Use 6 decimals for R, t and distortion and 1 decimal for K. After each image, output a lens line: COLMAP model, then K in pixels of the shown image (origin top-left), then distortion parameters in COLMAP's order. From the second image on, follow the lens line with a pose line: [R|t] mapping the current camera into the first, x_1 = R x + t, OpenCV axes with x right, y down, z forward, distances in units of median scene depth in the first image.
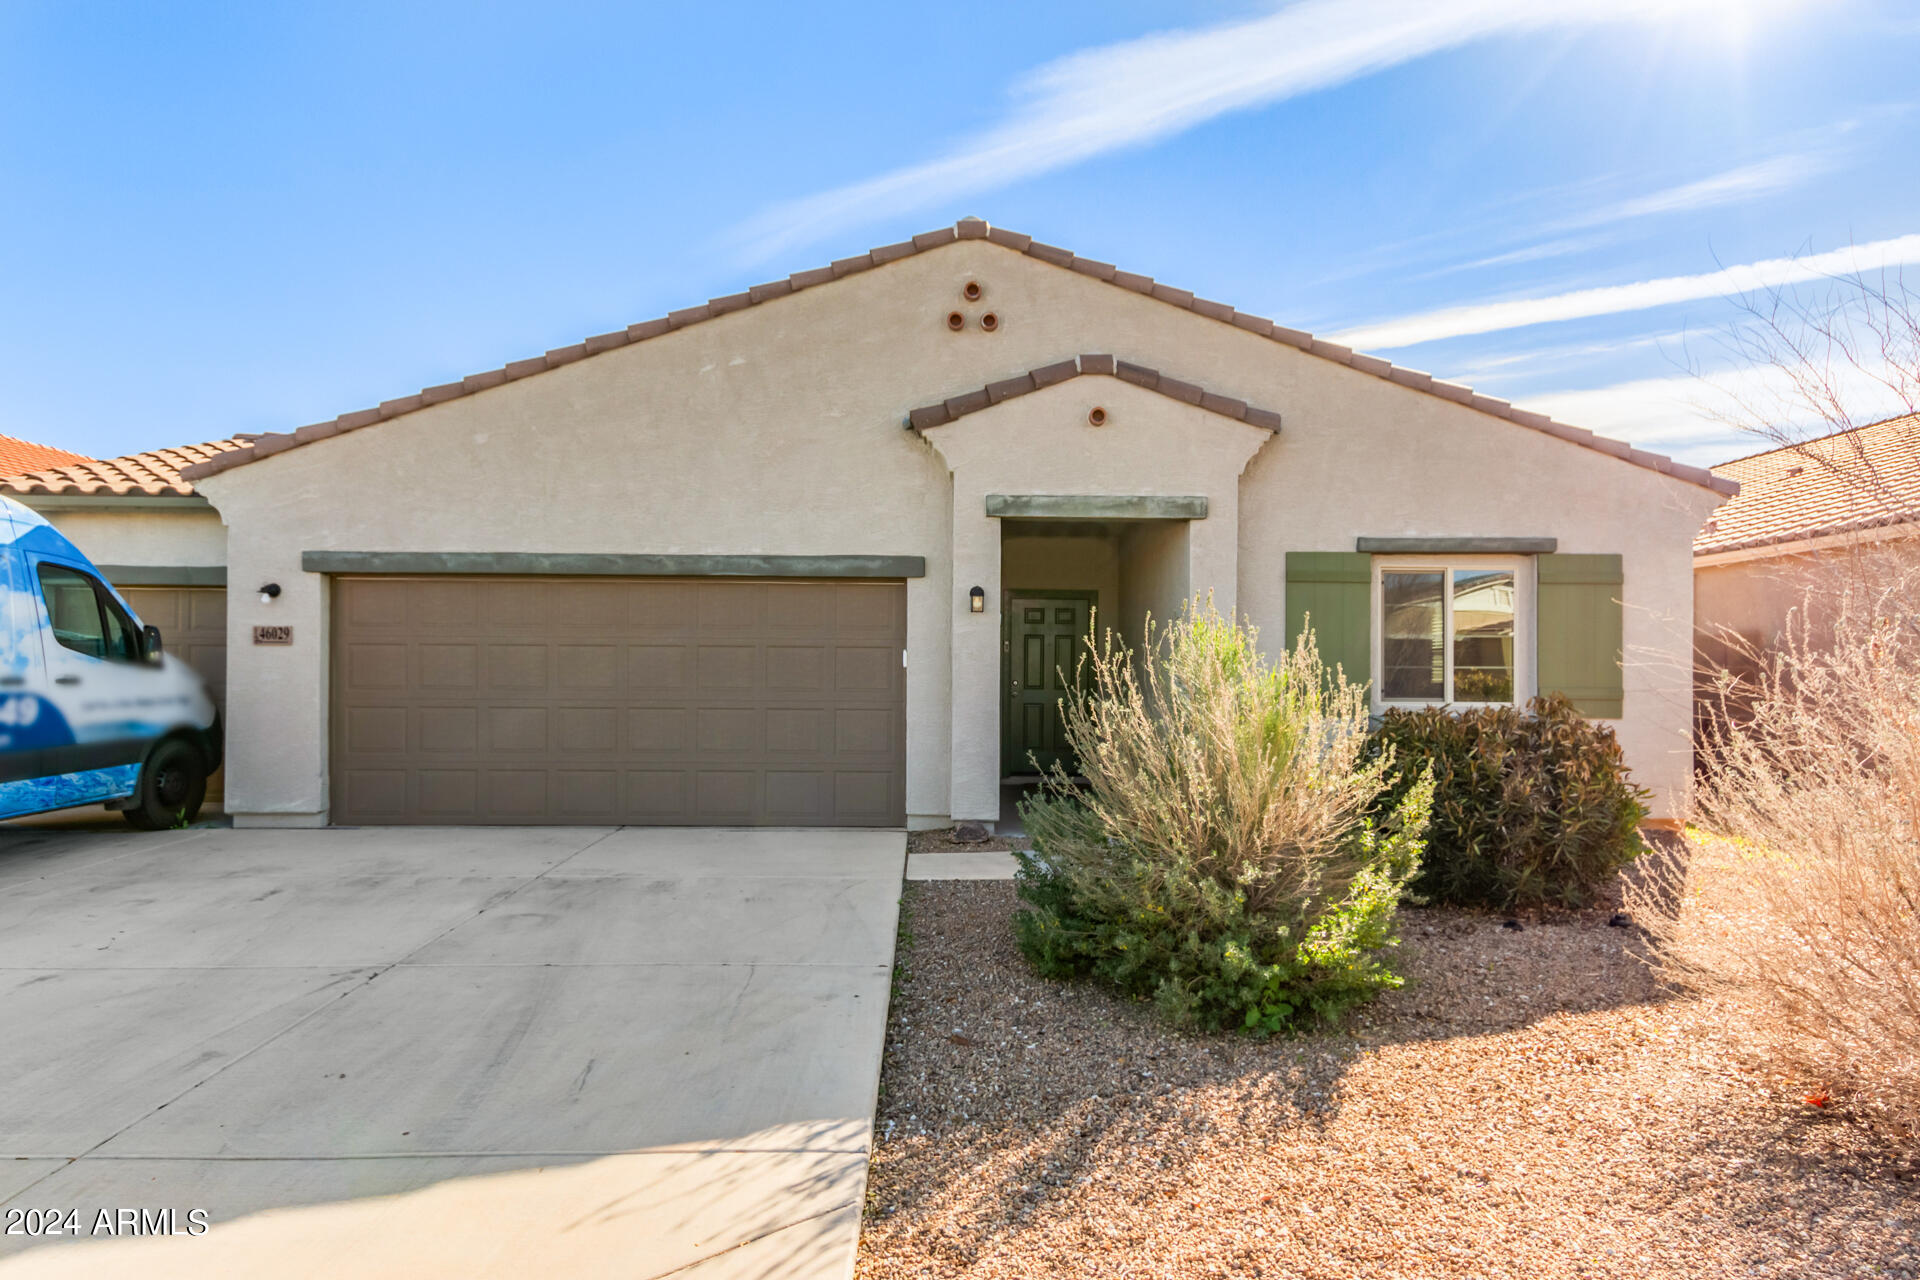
lens RADIAL K [[1068.1, 0, 955.1], [0, 1068.1, 651.8], [0, 0, 1]] dist [0.019064, -0.001240]
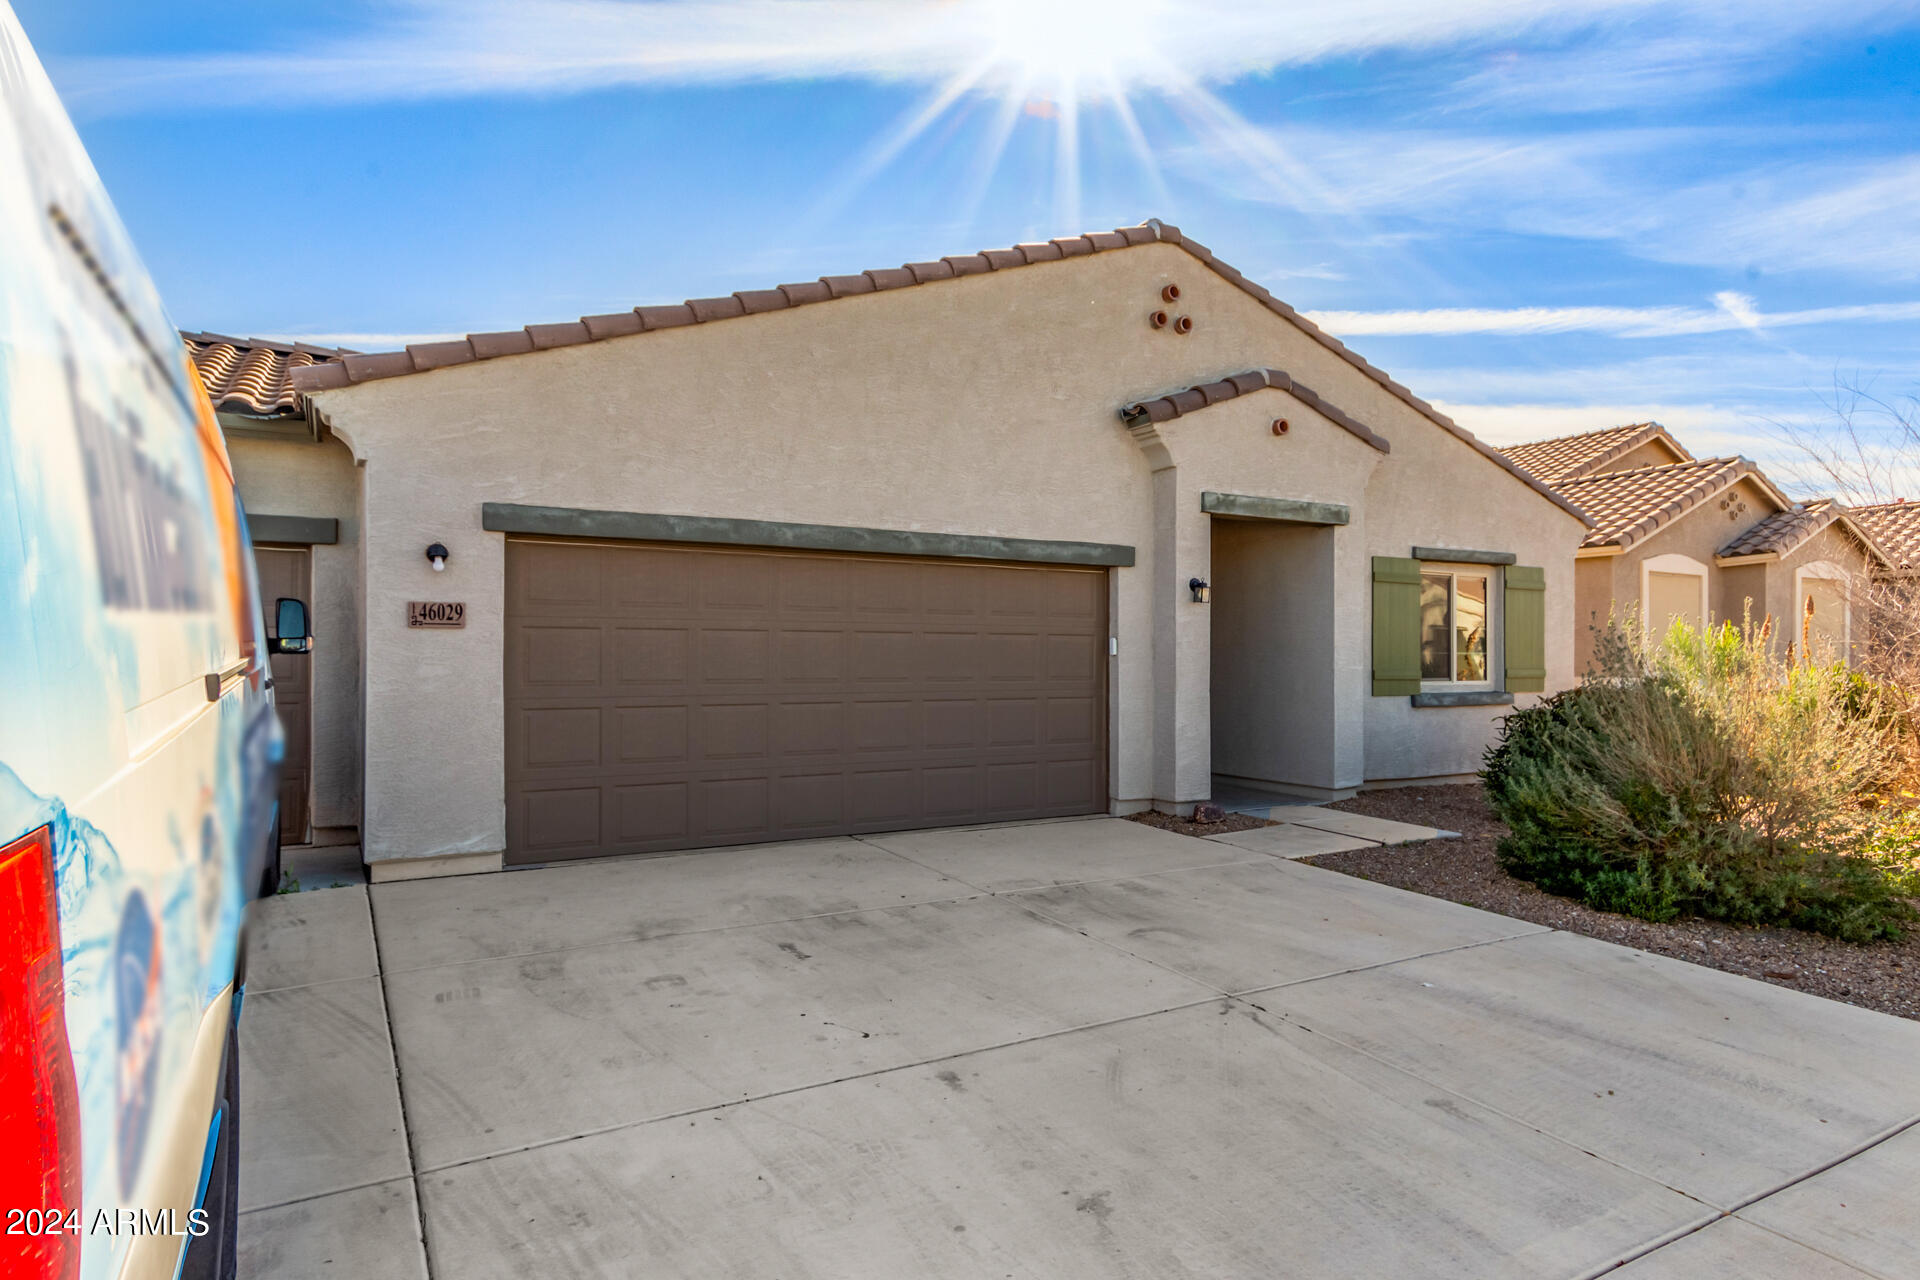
lens RADIAL K [[1068.1, 0, 947.8], [0, 1068.1, 633.7], [0, 0, 1]] dist [0.019064, -0.001240]
pose [[0.877275, 0.006132, 0.479948, -0.676576], [-0.007437, 0.999972, 0.000817, -0.005507], [-0.479930, -0.004286, 0.877296, 0.191799]]
